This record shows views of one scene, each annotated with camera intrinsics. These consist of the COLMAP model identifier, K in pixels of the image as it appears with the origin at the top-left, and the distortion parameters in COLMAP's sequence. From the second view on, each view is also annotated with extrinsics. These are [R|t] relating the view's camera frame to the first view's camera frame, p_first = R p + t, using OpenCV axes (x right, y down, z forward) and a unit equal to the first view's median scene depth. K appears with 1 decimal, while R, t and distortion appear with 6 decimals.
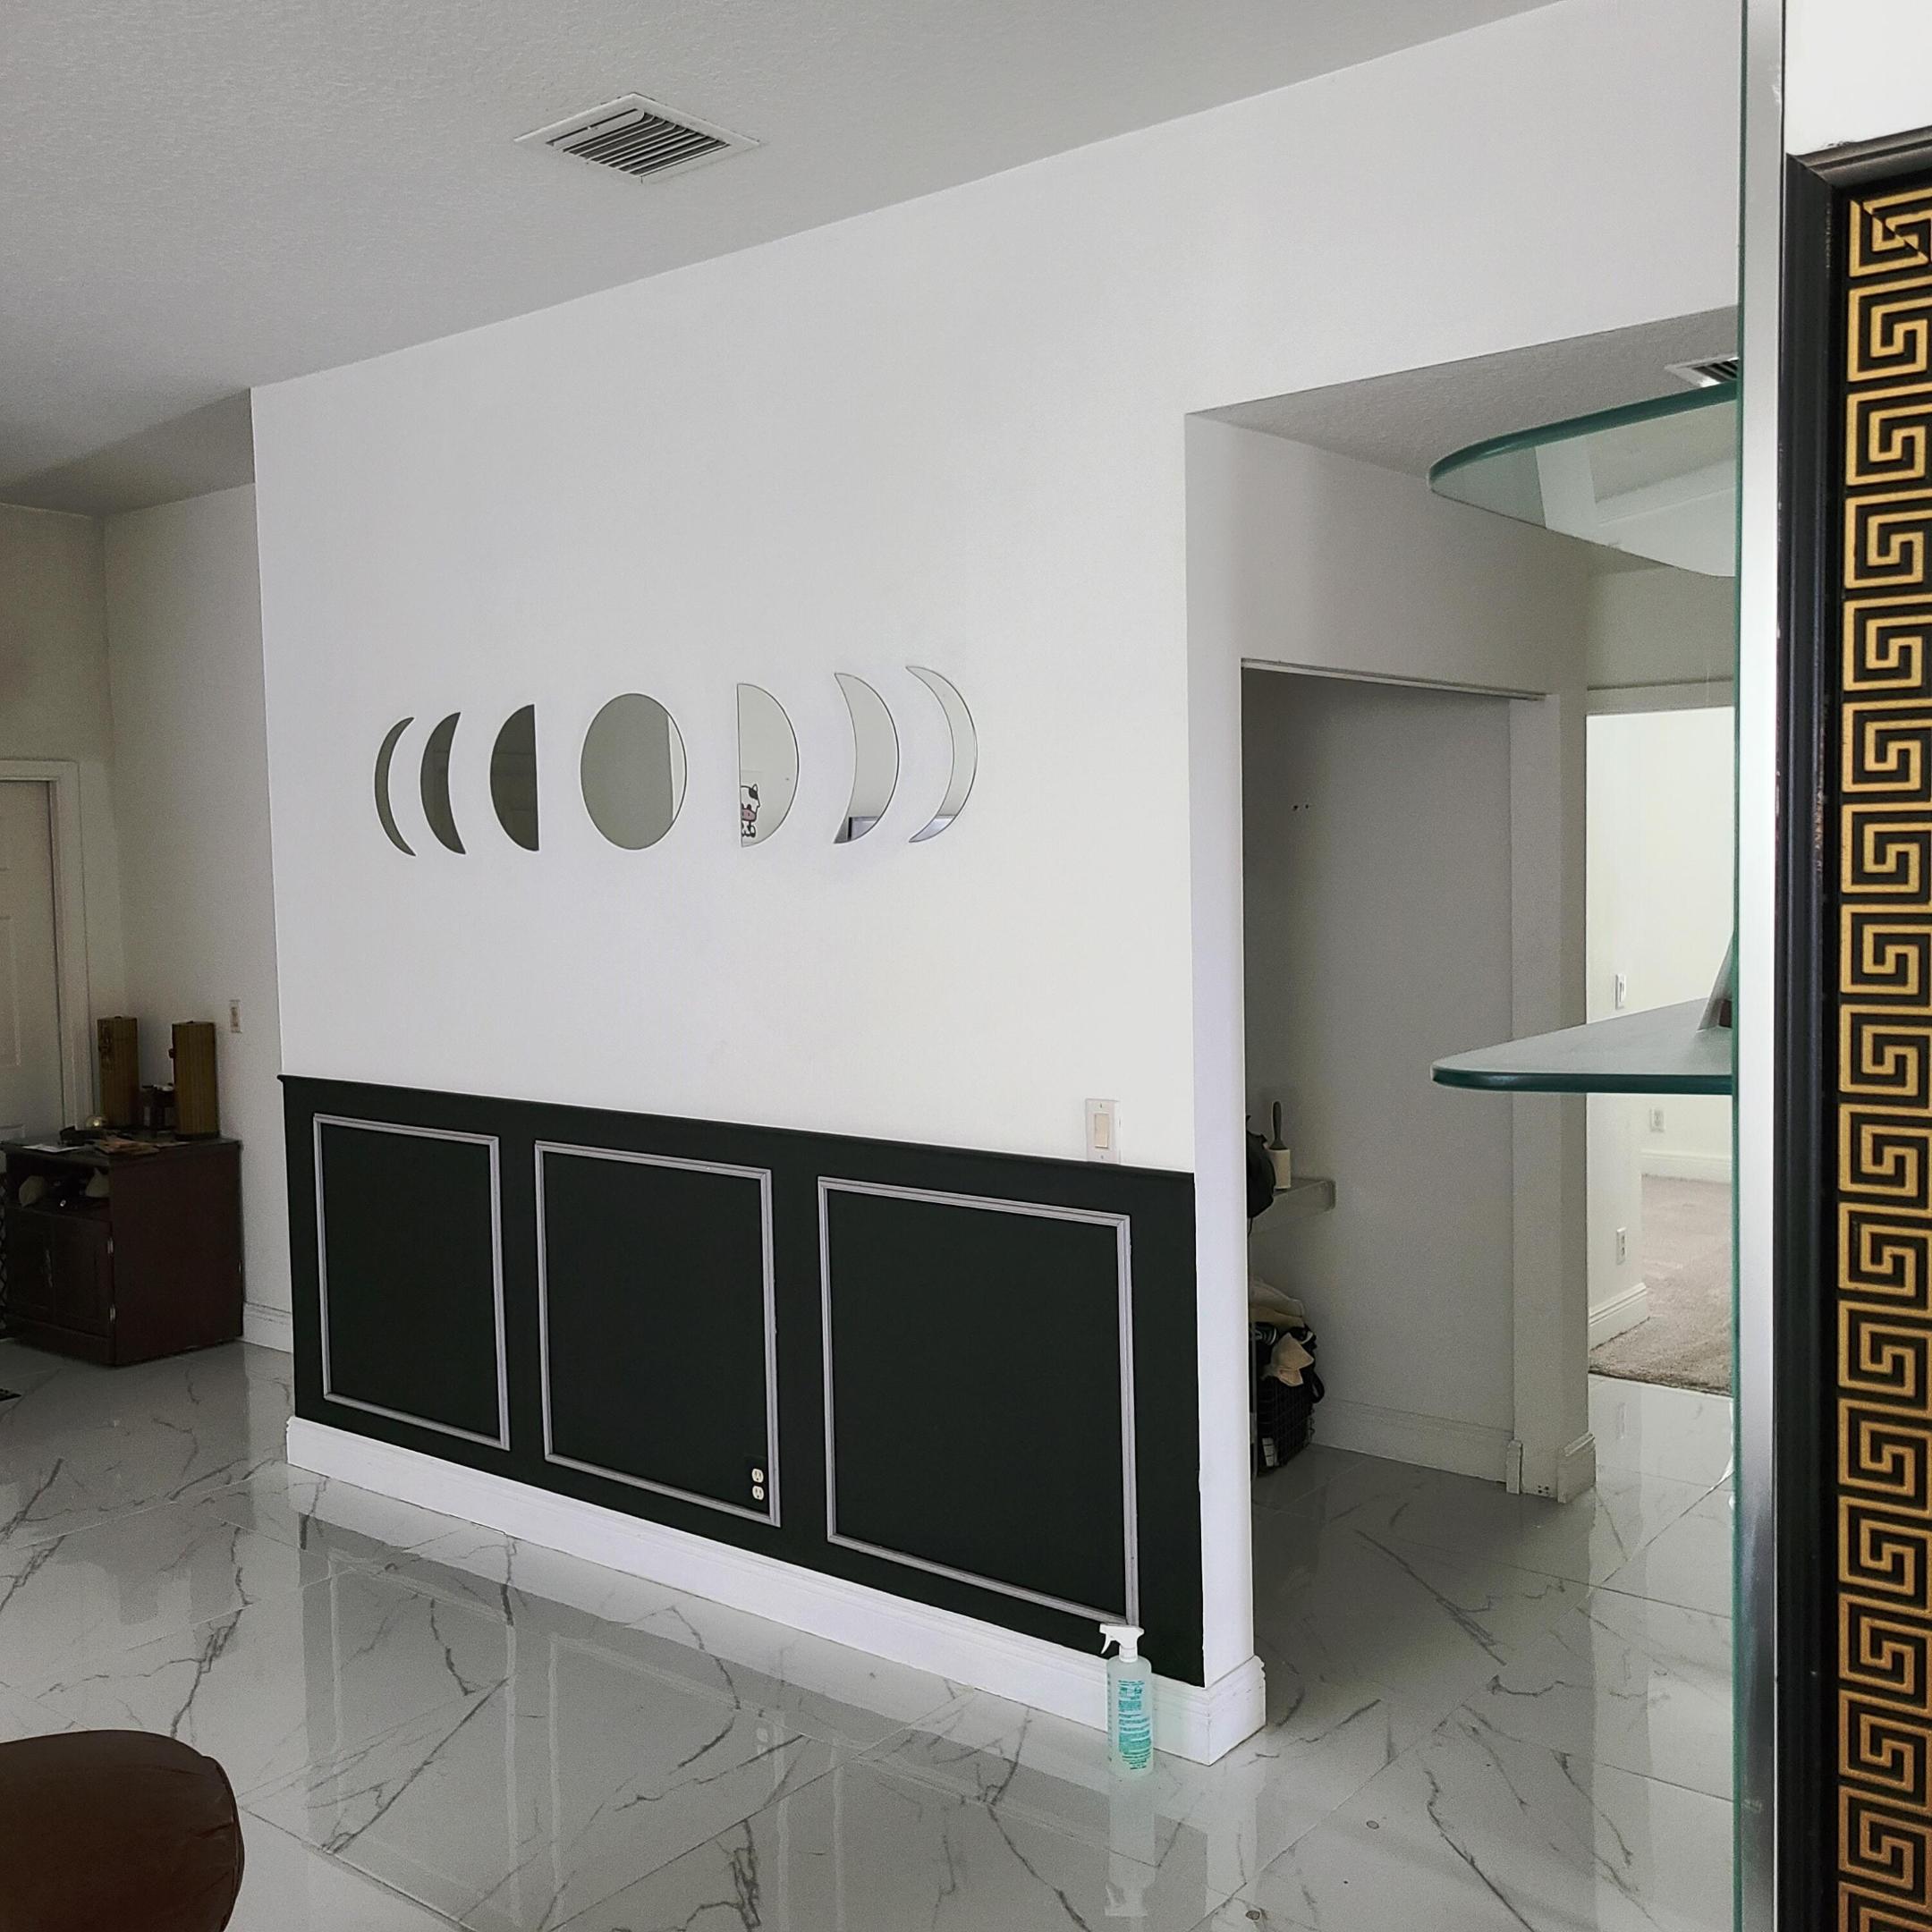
lens RADIAL K [[1946.8, 0, 965.8], [0, 1946.8, 966.5], [0, 0, 1]] dist [0.020842, 0.000000]
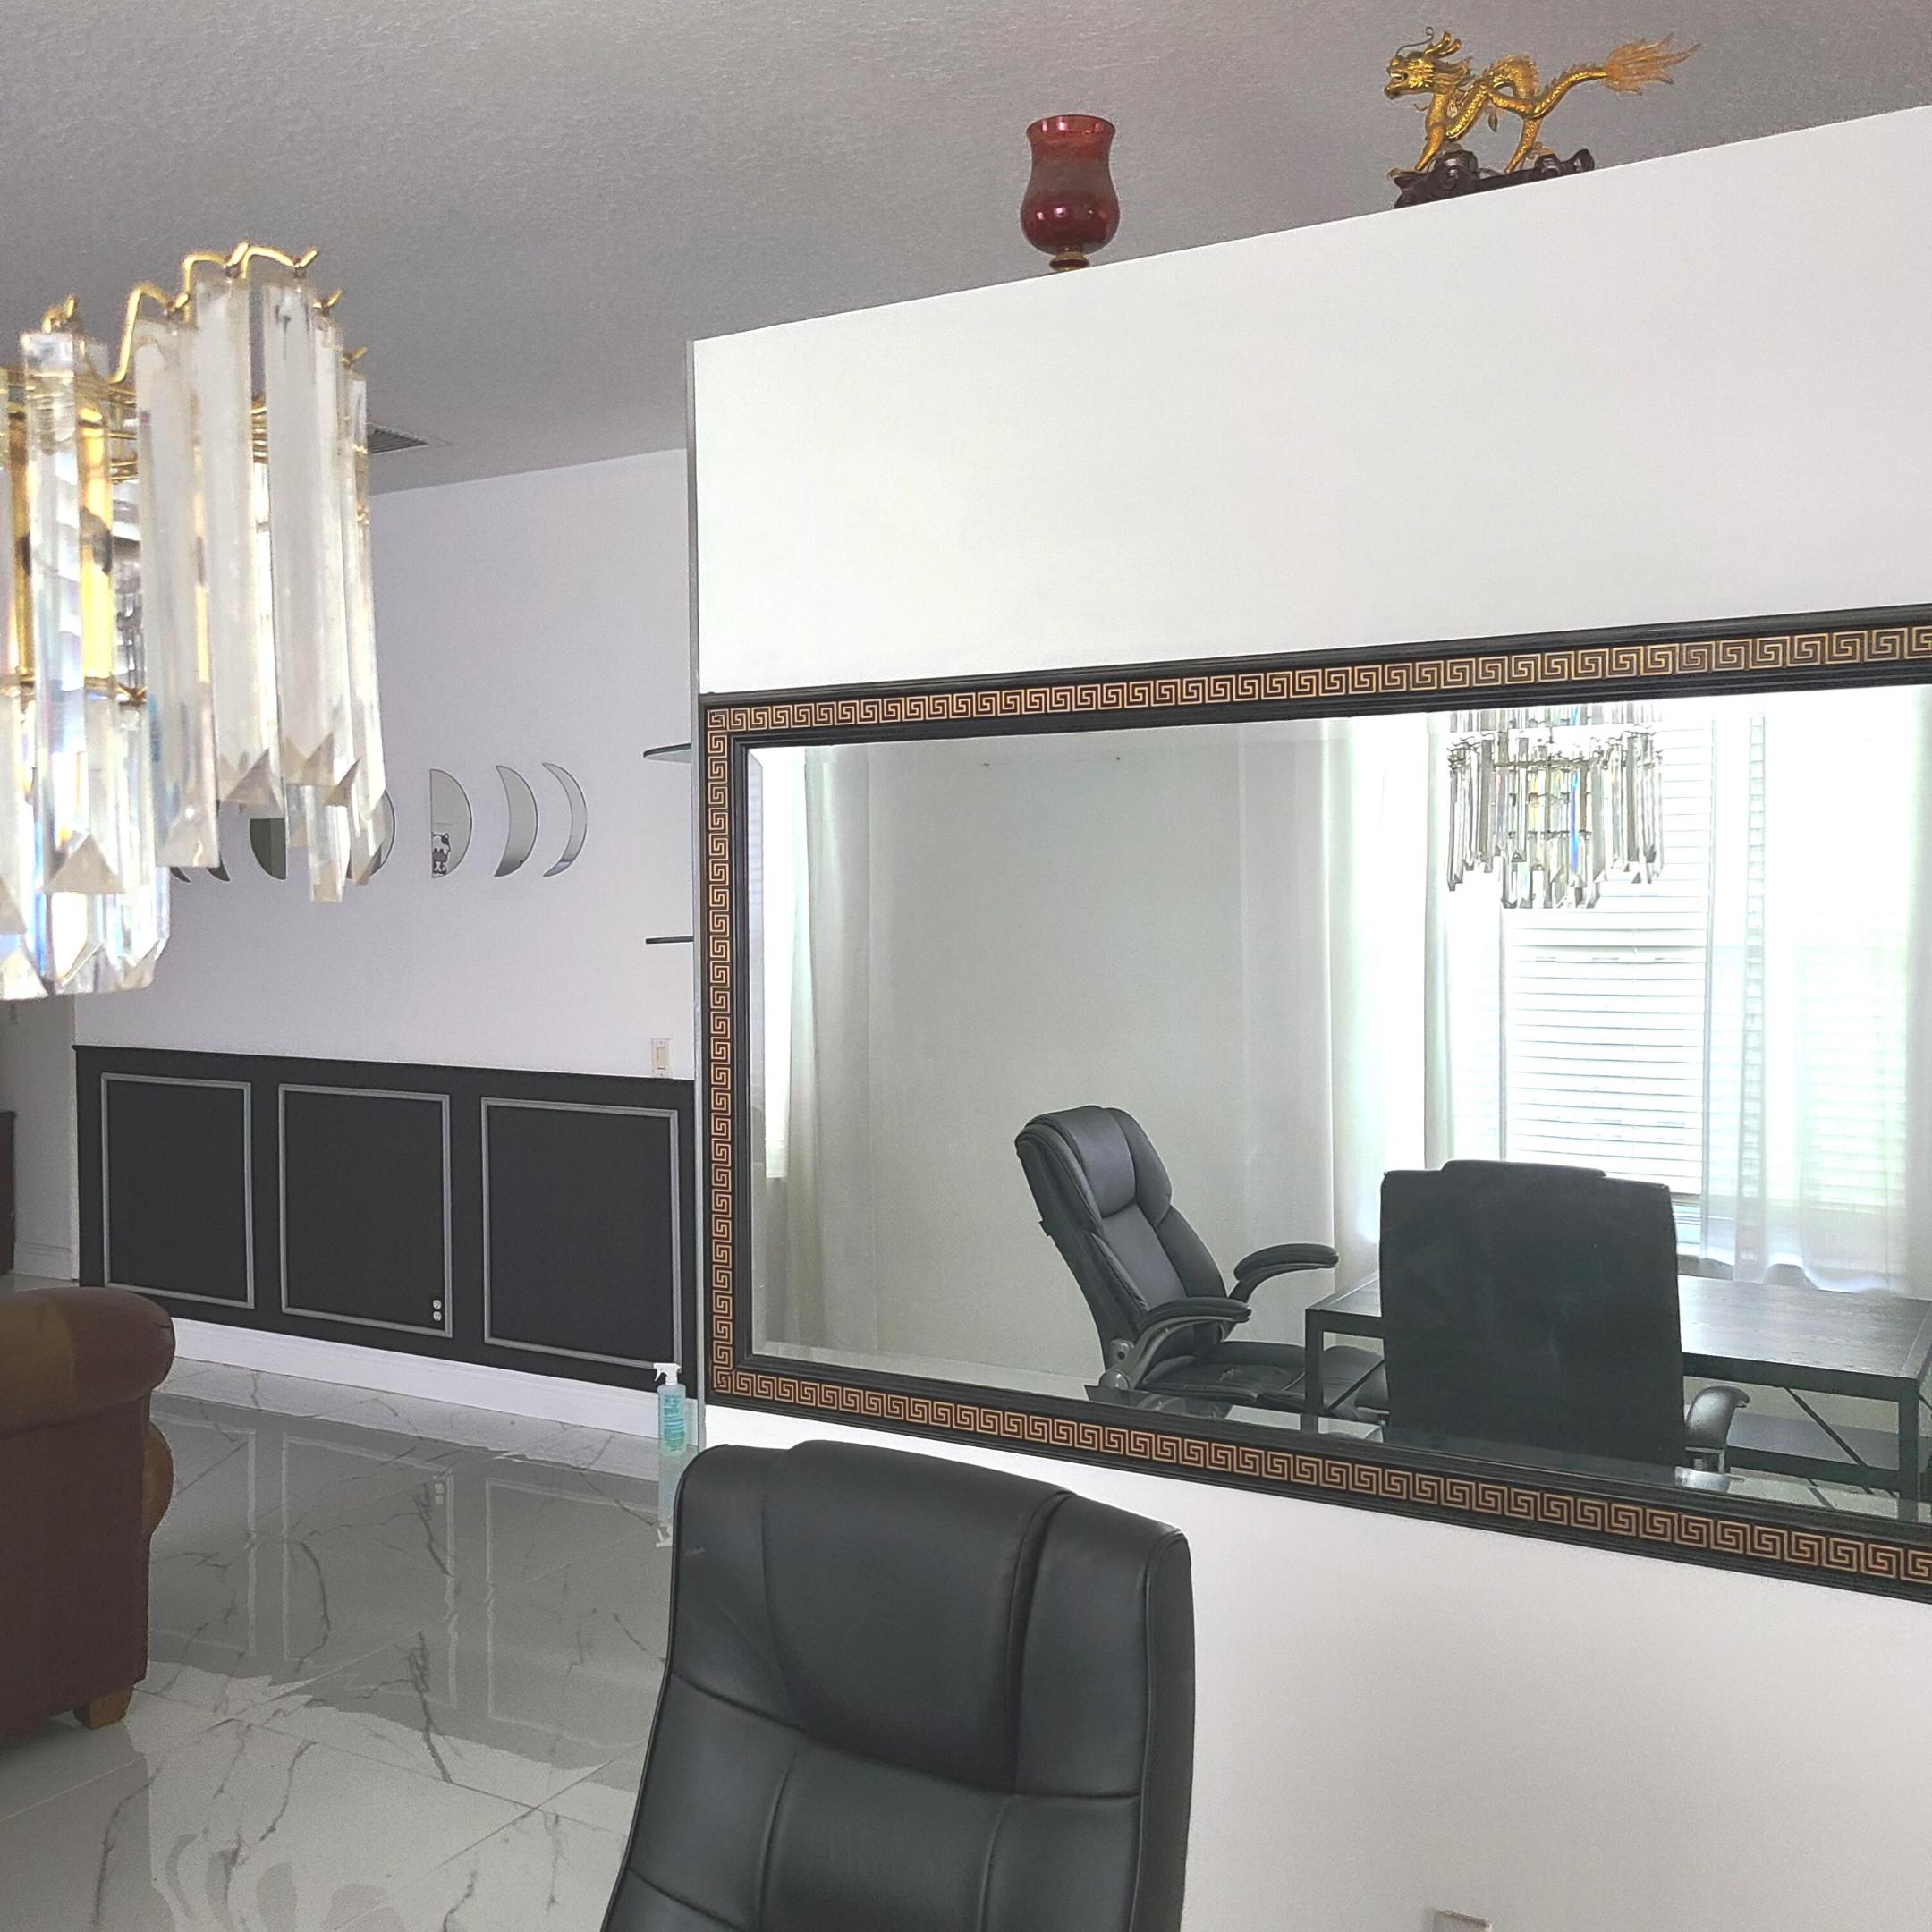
lens RADIAL K [[1946.8, 0, 966.9], [0, 1946.8, 963.4], [0, 0, 1]] dist [0.020842, 0.000000]
pose [[0.988839, 0.011465, 0.148549, 0.069475], [-0.007419, 0.999587, -0.027760, 0.042981], [-0.148806, 0.026348, 0.988515, -0.541410]]
